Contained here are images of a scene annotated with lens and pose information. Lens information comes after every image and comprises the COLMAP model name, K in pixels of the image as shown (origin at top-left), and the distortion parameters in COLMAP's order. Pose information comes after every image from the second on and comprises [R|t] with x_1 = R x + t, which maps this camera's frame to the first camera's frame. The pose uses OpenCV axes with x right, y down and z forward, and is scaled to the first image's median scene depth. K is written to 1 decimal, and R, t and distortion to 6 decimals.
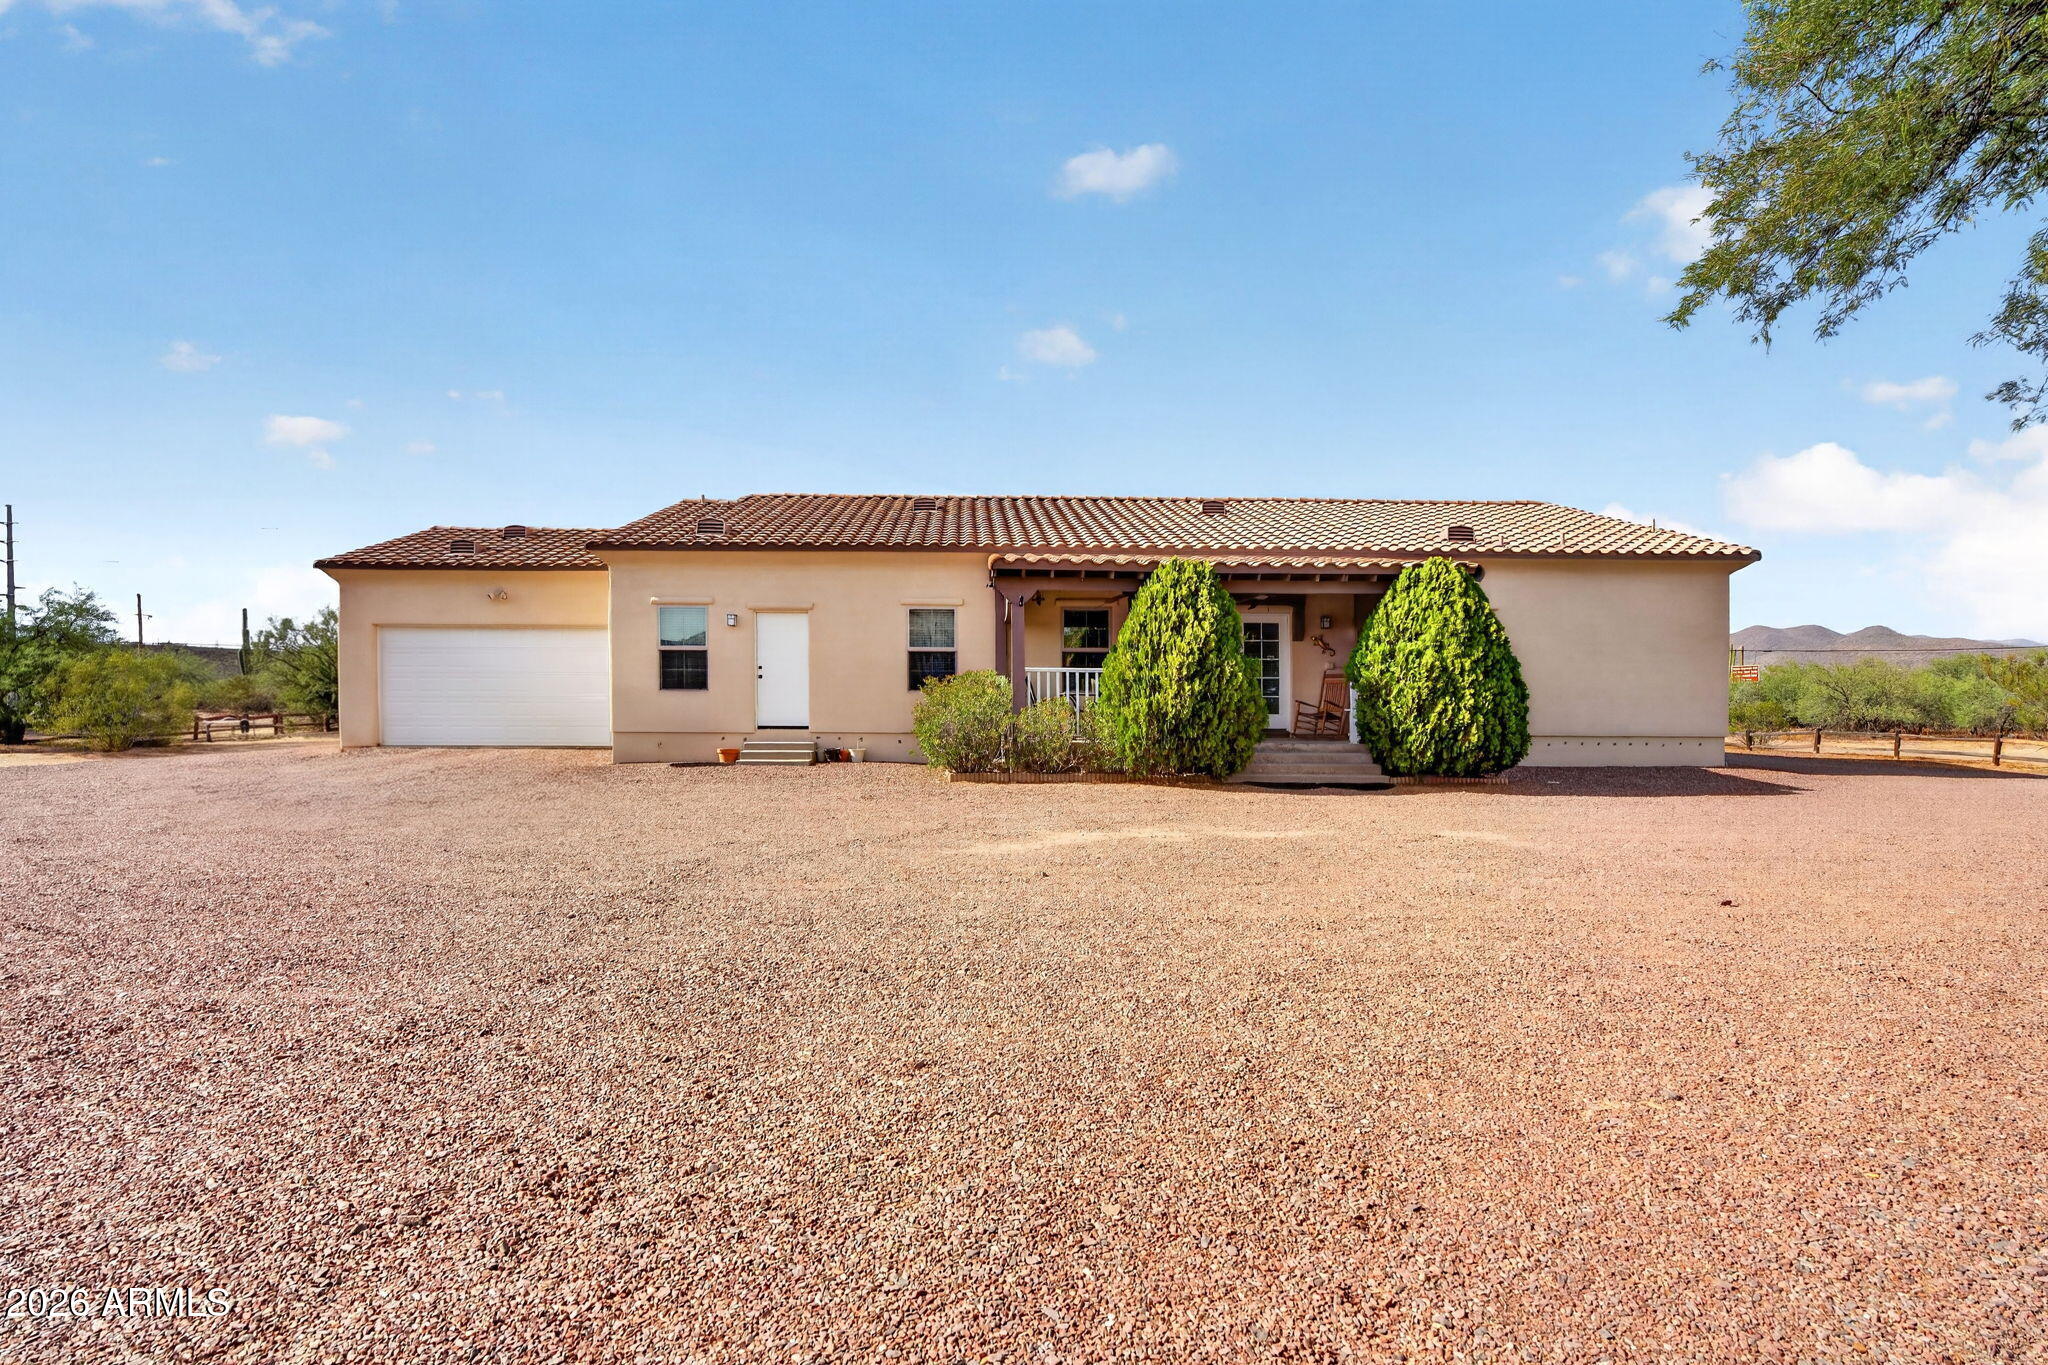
lens RADIAL K [[997.9, 0, 1029.4], [0, 997.9, 718.5], [0, 0, 1]] dist [0.003567, 0.000291]
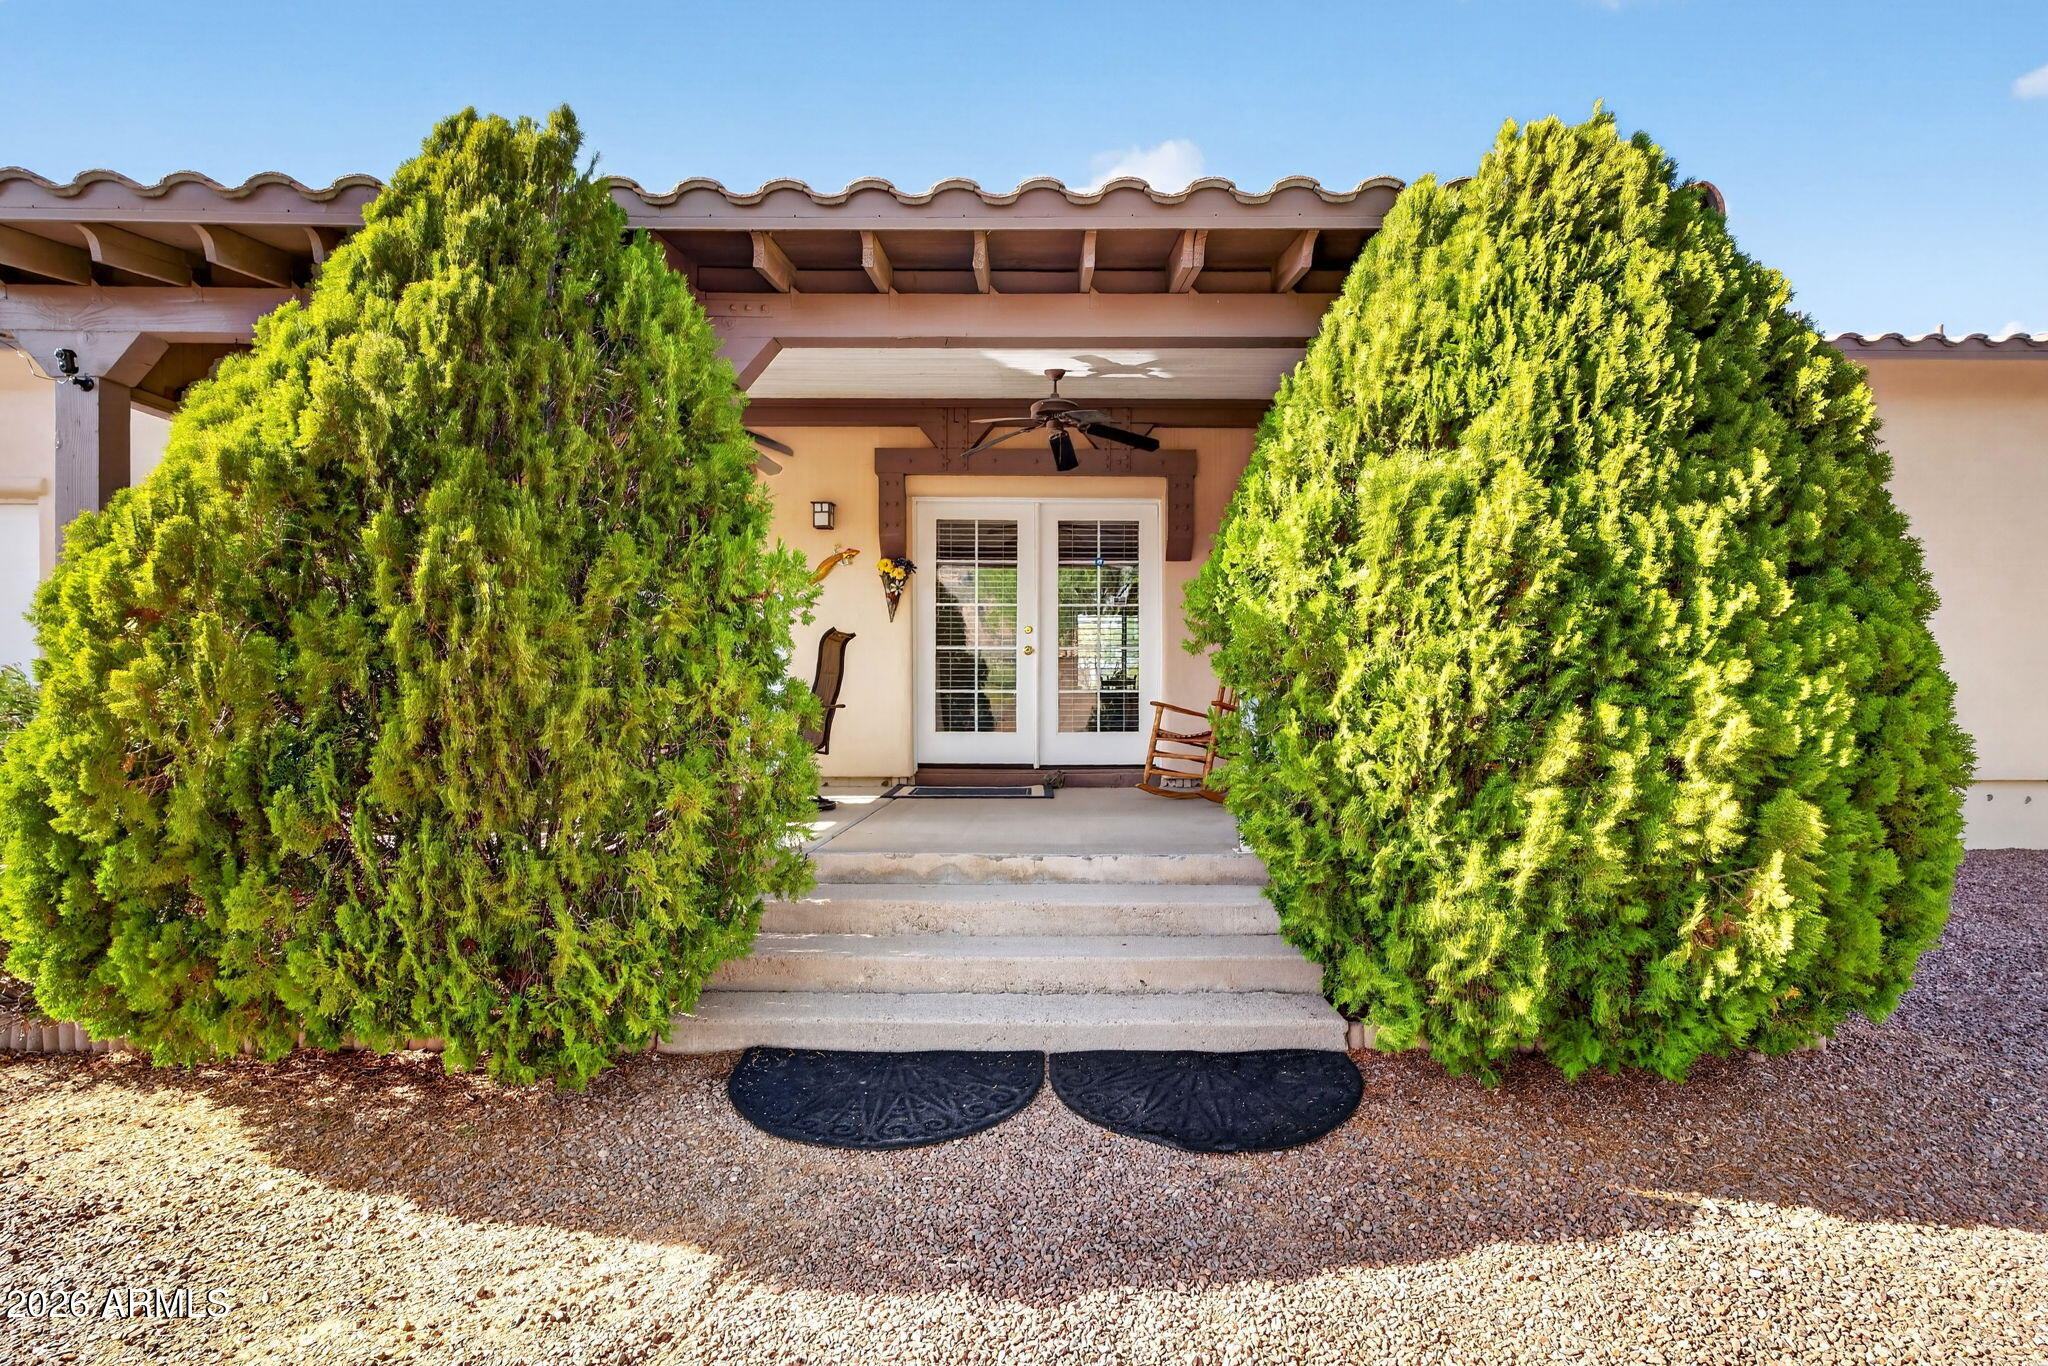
lens RADIAL K [[993.8, 0, 1022.9], [0, 993.8, 675.6], [0, 0, 1]] dist [-0.023600, 0.010780]
pose [[0.998625, -0.003896, -0.052272, 0.290504], [0.002239, 0.999494, -0.031718, -0.020038], [0.052369, 0.031558, 0.998129, 0.742124]]
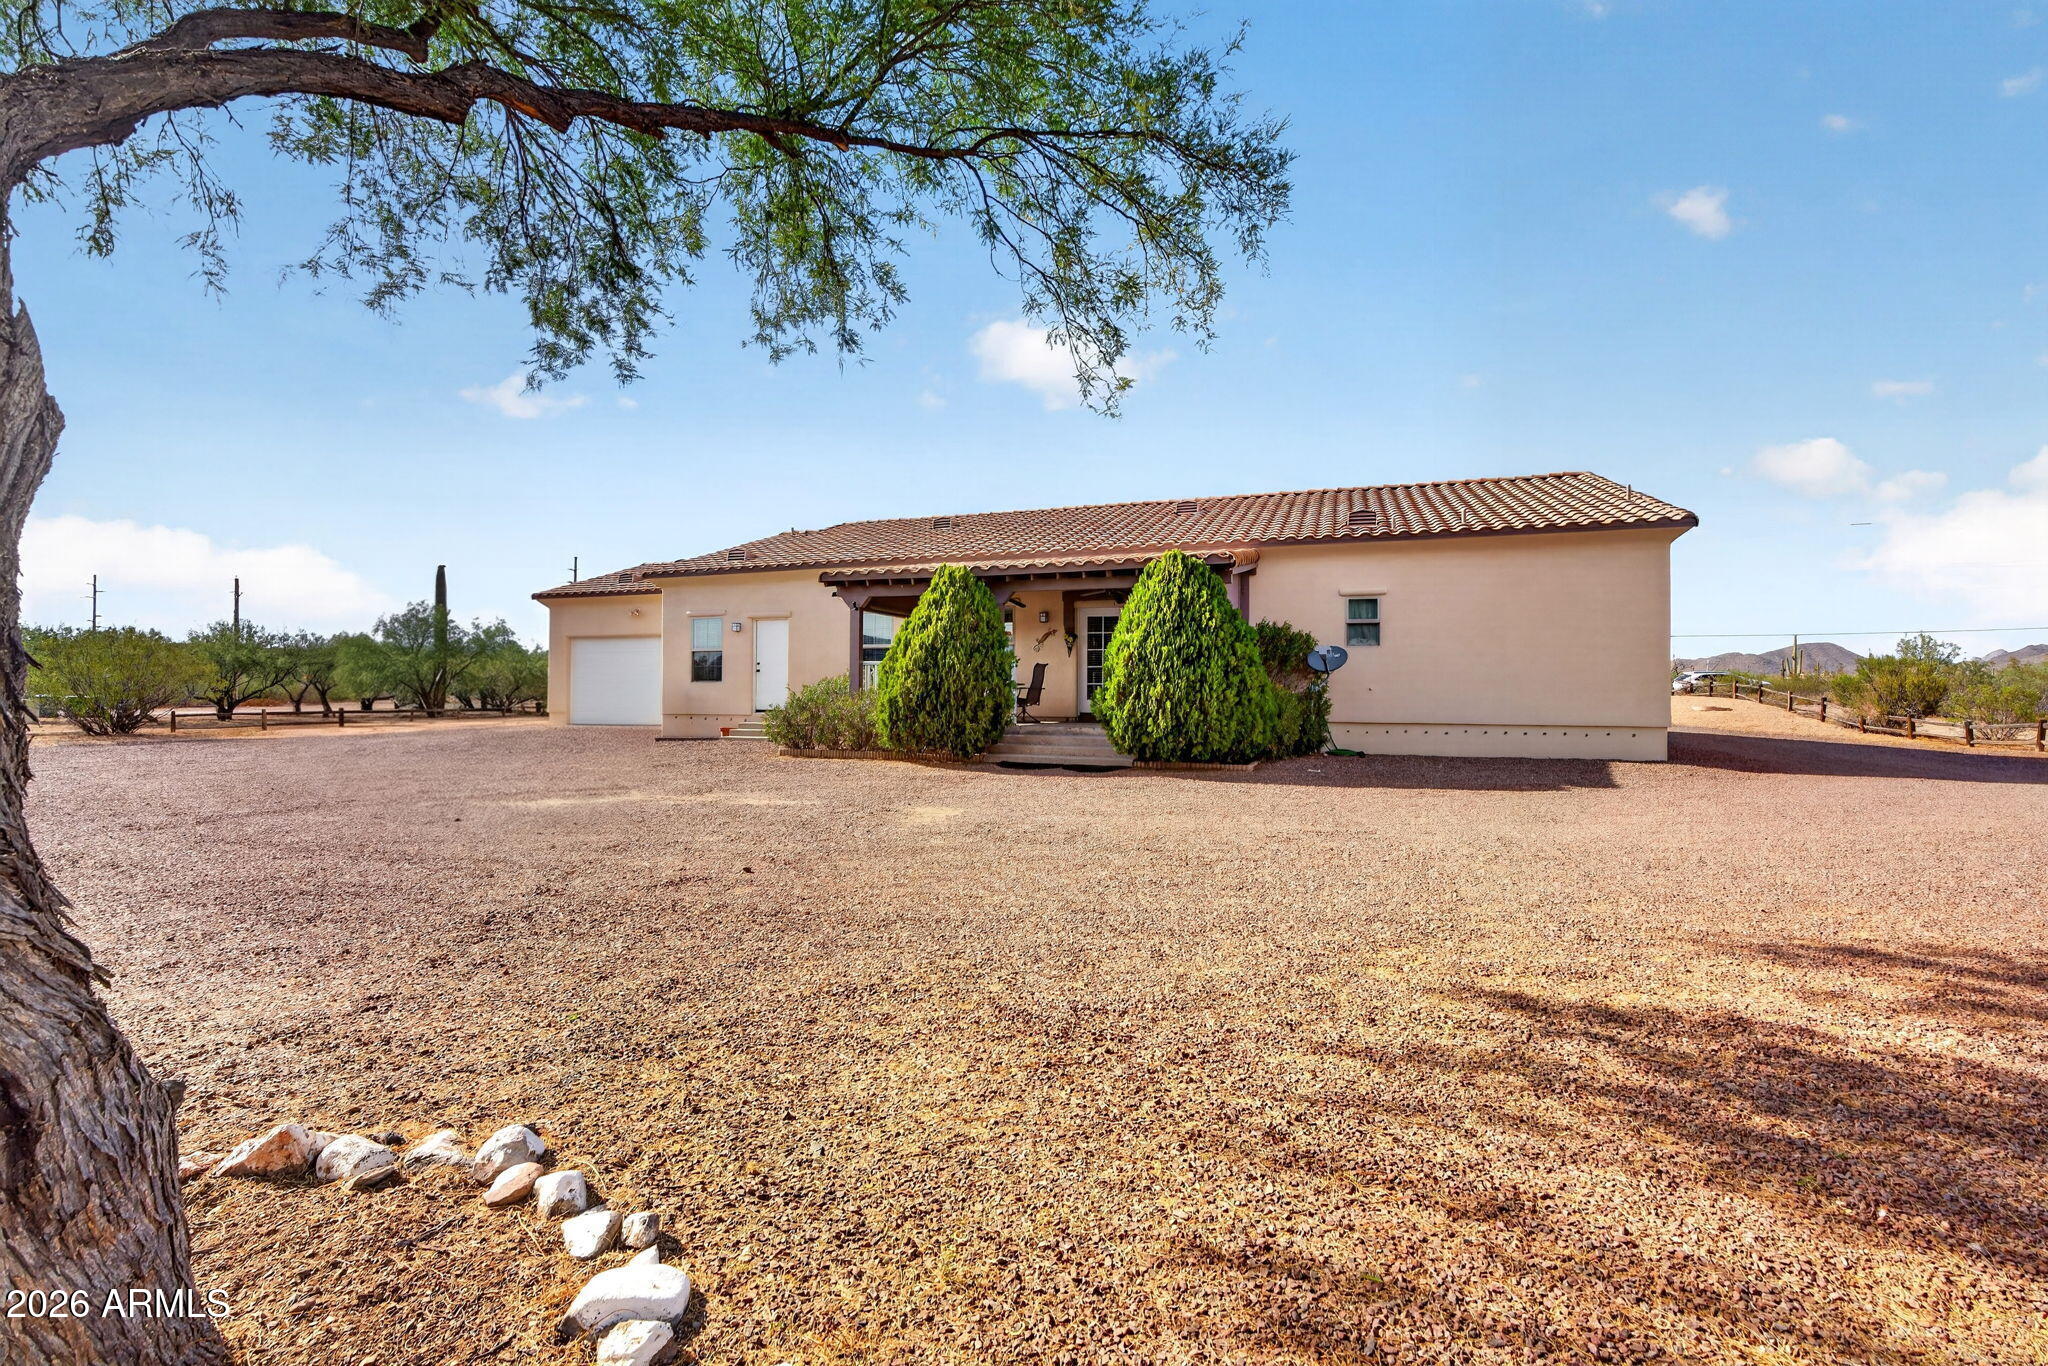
lens RADIAL K [[925.5, 0, 1007.7], [0, 925.5, 689.7], [0, 0, 1]] dist [-0.014591, 0.000302]
pose [[0.926196, -0.003831, -0.377024, 0.598455], [-0.002690, 0.999856, -0.016768, 0.000568], [0.377034, 0.016545, 0.926052, 0.042824]]
